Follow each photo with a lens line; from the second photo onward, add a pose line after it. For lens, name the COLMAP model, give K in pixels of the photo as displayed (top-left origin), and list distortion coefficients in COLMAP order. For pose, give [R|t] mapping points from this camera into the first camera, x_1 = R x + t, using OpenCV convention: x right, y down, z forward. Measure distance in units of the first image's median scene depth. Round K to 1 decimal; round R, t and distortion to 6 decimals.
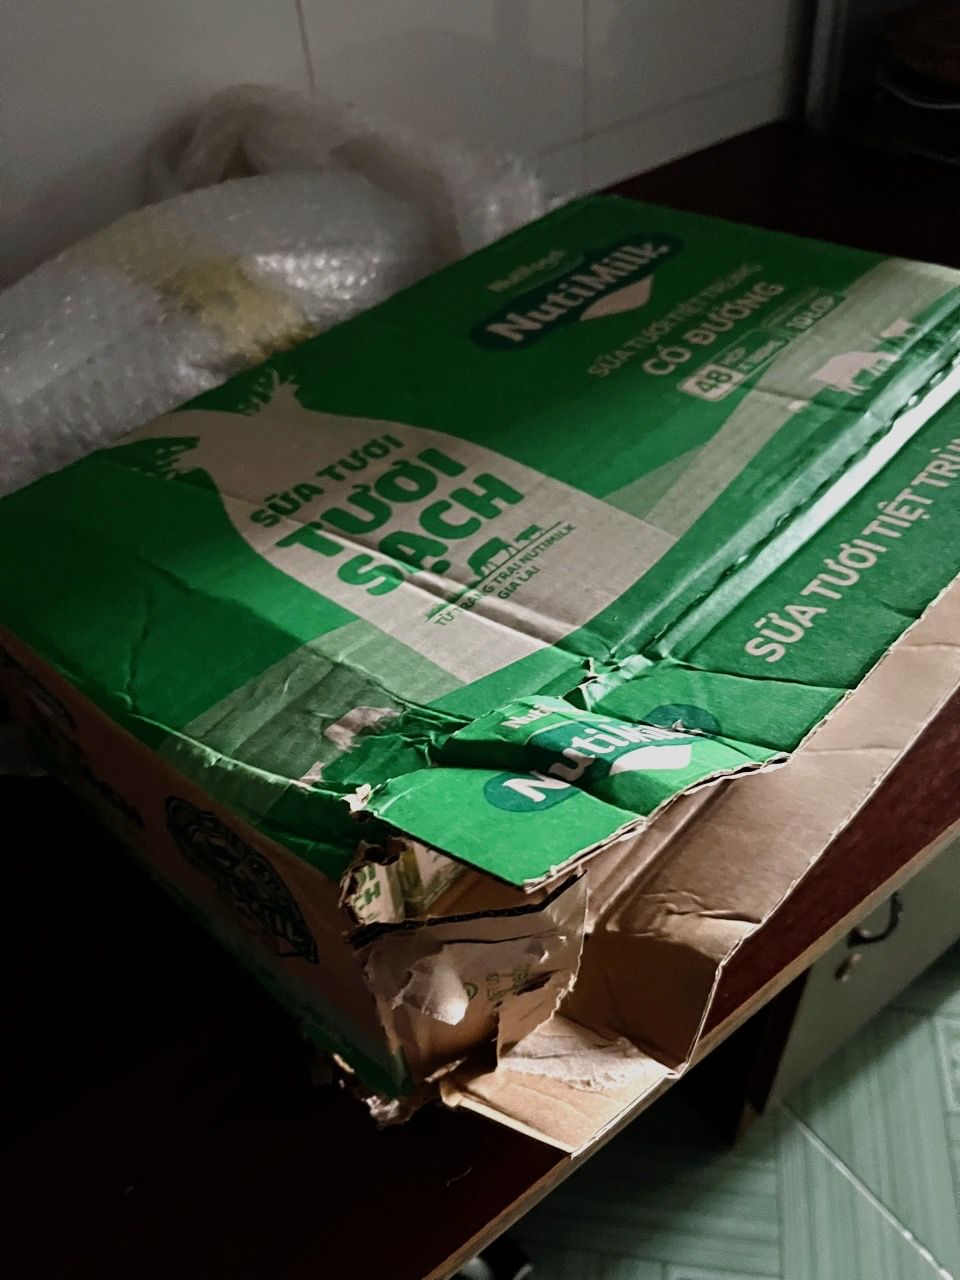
lens RADIAL K [[1059.7, 0, 480.0], [0, 1059.7, 640.0], [0, 0, 1]] dist [0.001633, -0.008898]
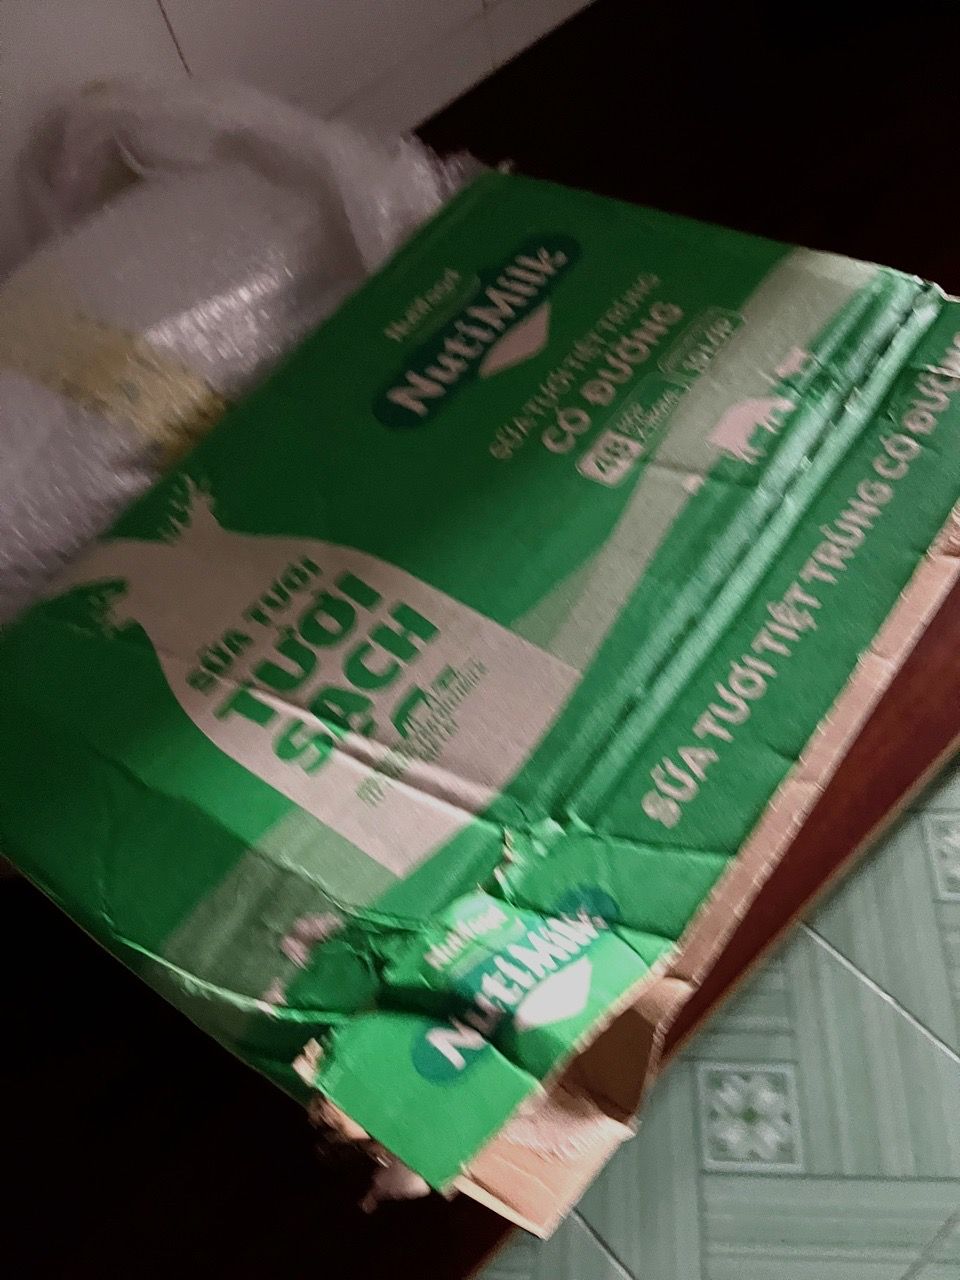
lens RADIAL K [[1061.2, 0, 482.5], [0, 1061.2, 614.2], [0, 0, 1]] dist [0.050284, -0.115540]
pose [[0.990285, -0.135614, -0.030734, 0.119858], [0.139053, 0.965232, 0.221340, -0.377920], [-0.000351, -0.223463, 0.974712, -0.031821]]
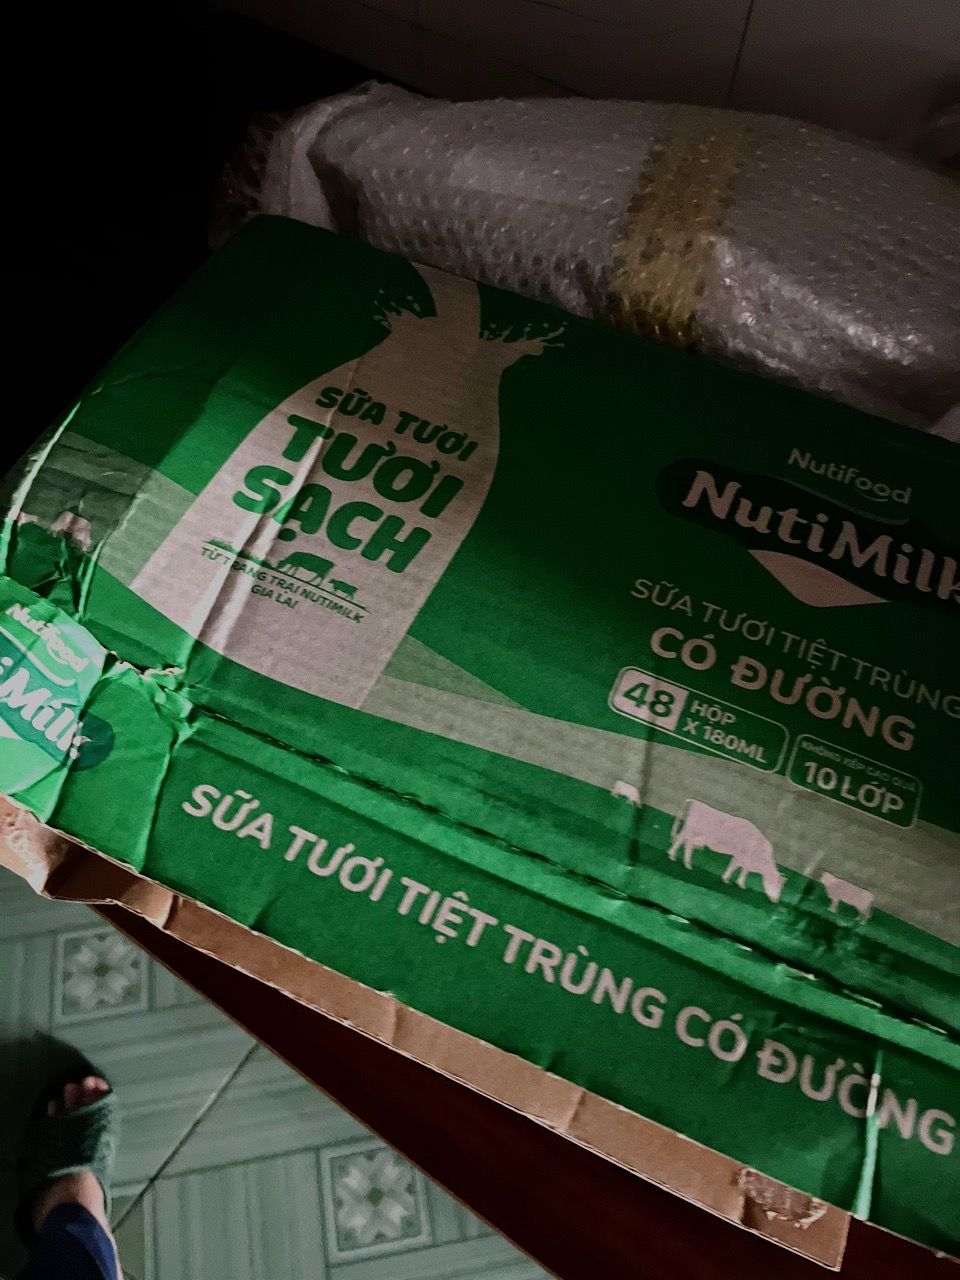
lens RADIAL K [[1059.7, 0, 480.0], [0, 1059.7, 640.0], [0, 0, 1]] dist [0.001633, -0.008898]
pose [[0.304133, 0.846254, -0.437443, 0.565909], [-0.692588, 0.511710, 0.508405, -0.672401], [0.654084, 0.148345, 0.741733, 0.298361]]
